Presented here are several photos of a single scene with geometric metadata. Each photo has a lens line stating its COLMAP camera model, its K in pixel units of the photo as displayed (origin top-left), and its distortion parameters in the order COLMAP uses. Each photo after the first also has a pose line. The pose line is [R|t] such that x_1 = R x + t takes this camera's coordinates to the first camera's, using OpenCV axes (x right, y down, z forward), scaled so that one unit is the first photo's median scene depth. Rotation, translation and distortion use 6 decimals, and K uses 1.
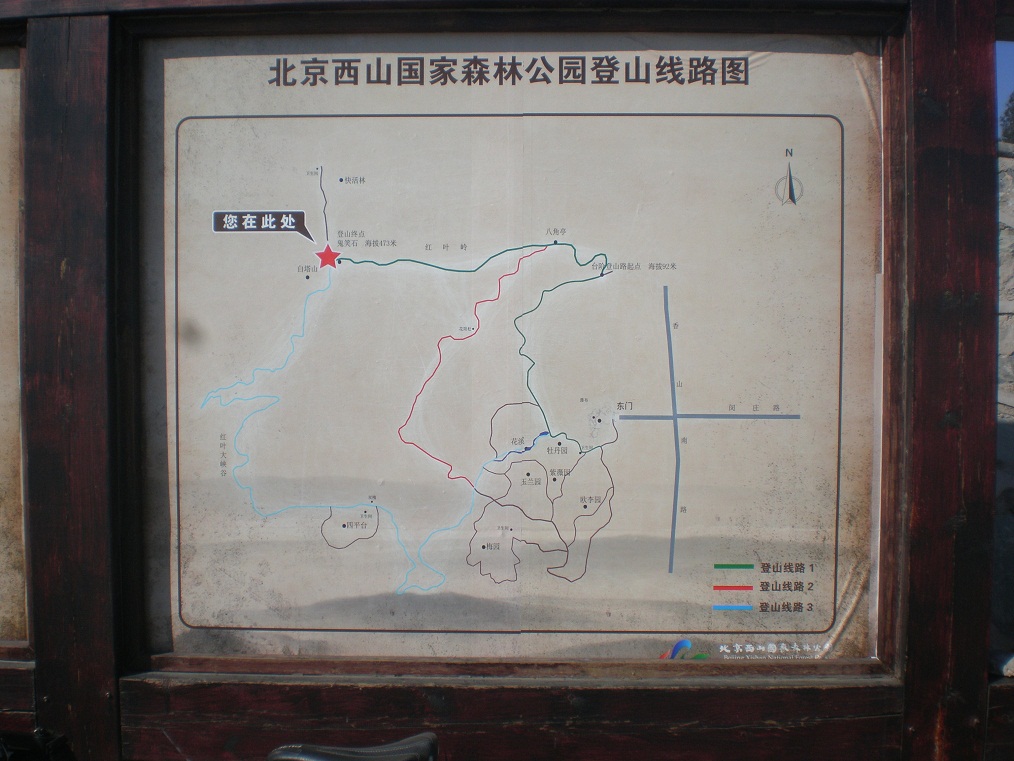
lens RADIAL K [[1177.6, 0, 507.2], [0, 1177.6, 407.5], [0, 0, 1]] dist [-0.101464, -0.039093]
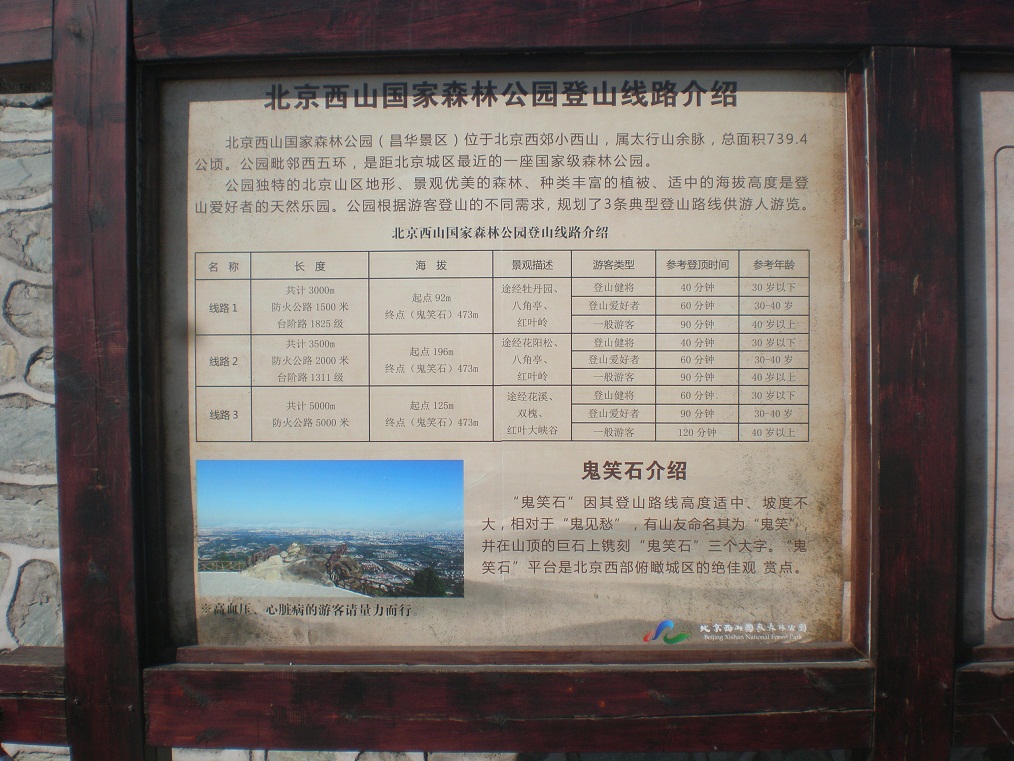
lens RADIAL K [[1107.9, 0, 507.0], [0, 1107.9, 380.5], [0, 0, 1]] dist [-0.089219, -0.151033]
pose [[0.999859, -0.007556, 0.015025, -0.745430], [0.007954, 0.999613, -0.026649, -0.008772], [-0.014818, 0.026765, 0.999532, 0.015234]]
